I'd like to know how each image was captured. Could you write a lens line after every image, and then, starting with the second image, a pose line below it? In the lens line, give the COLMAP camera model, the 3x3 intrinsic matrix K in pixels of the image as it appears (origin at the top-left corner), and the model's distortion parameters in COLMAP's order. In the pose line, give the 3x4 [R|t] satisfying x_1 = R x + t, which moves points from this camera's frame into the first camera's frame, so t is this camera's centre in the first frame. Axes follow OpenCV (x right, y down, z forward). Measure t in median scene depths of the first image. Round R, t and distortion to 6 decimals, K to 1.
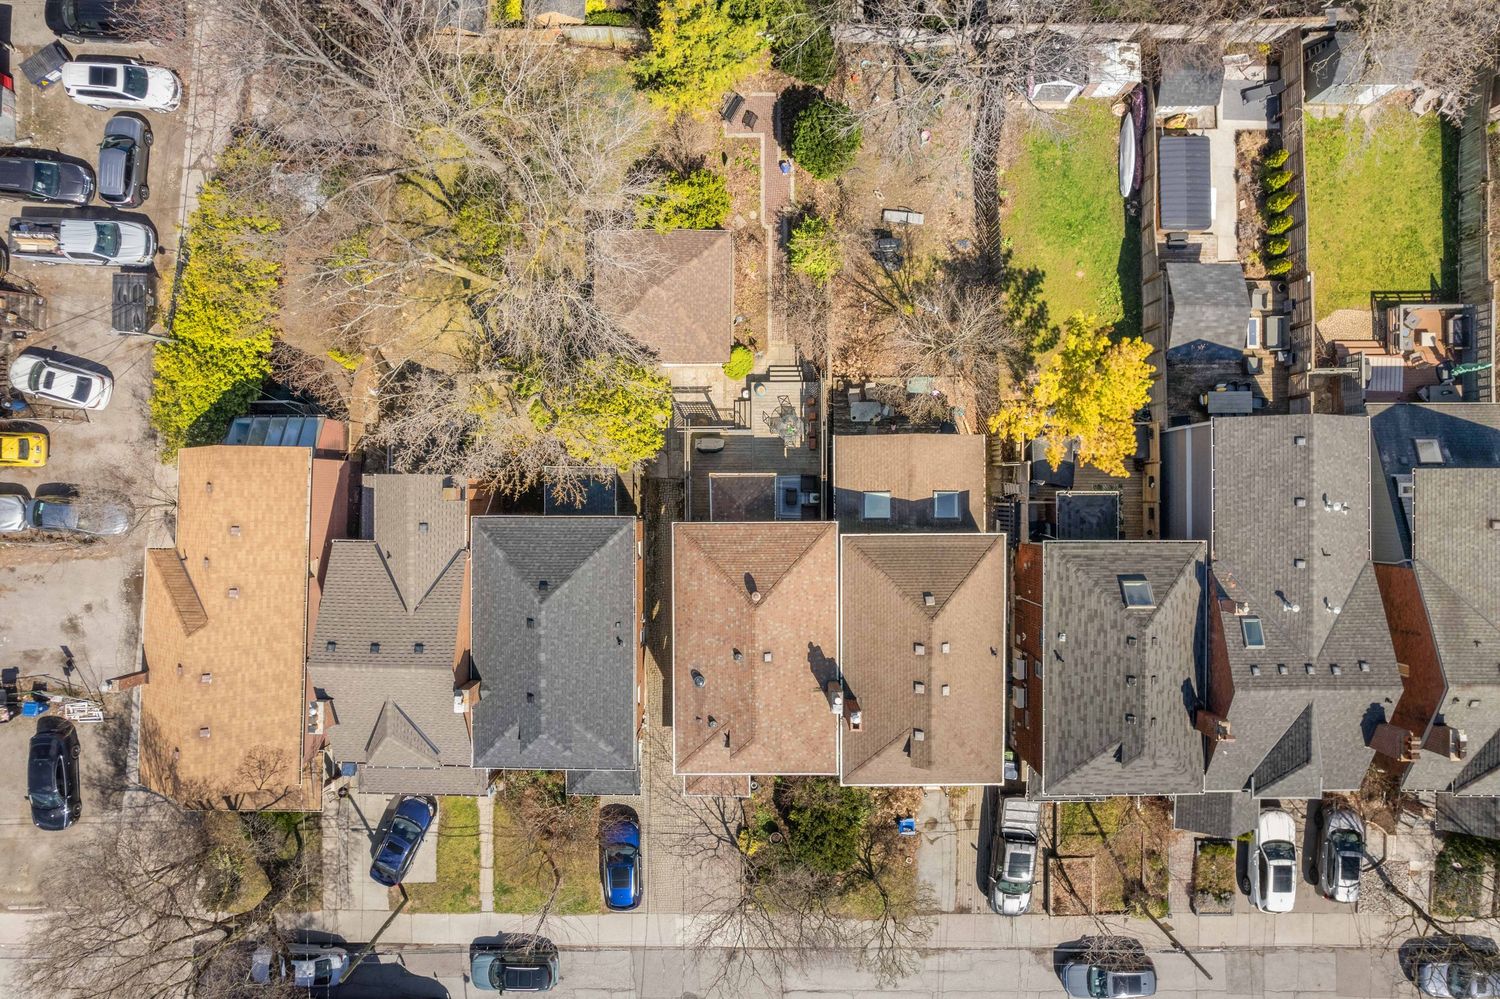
lens RADIAL K [[956.0, 0, 755.0], [0, 956.0, 501.2], [0, 0, 1]] dist [-0.065771, 0.057246]
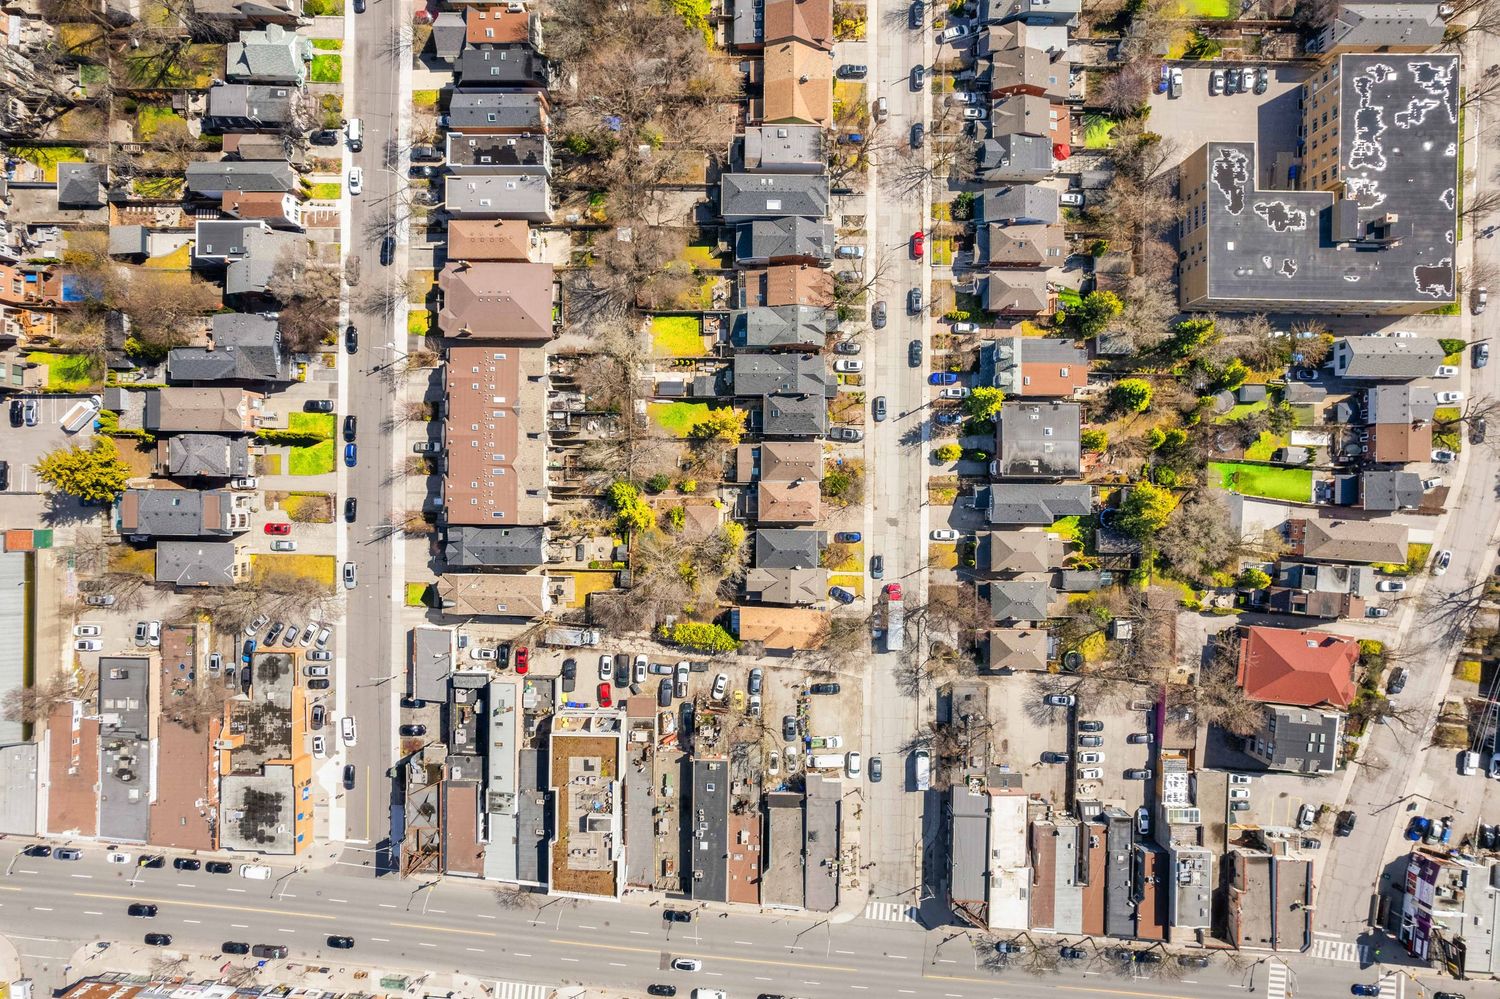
lens RADIAL K [[956.0, 0, 755.0], [0, 956.0, 501.2], [0, 0, 1]] dist [-0.065771, 0.057246]
pose [[0.009128, -0.999950, -0.004144, 0.017182], [0.999938, 0.009154, -0.006300, 0.032471], [0.006338, -0.004087, 0.999972, -3.054562]]
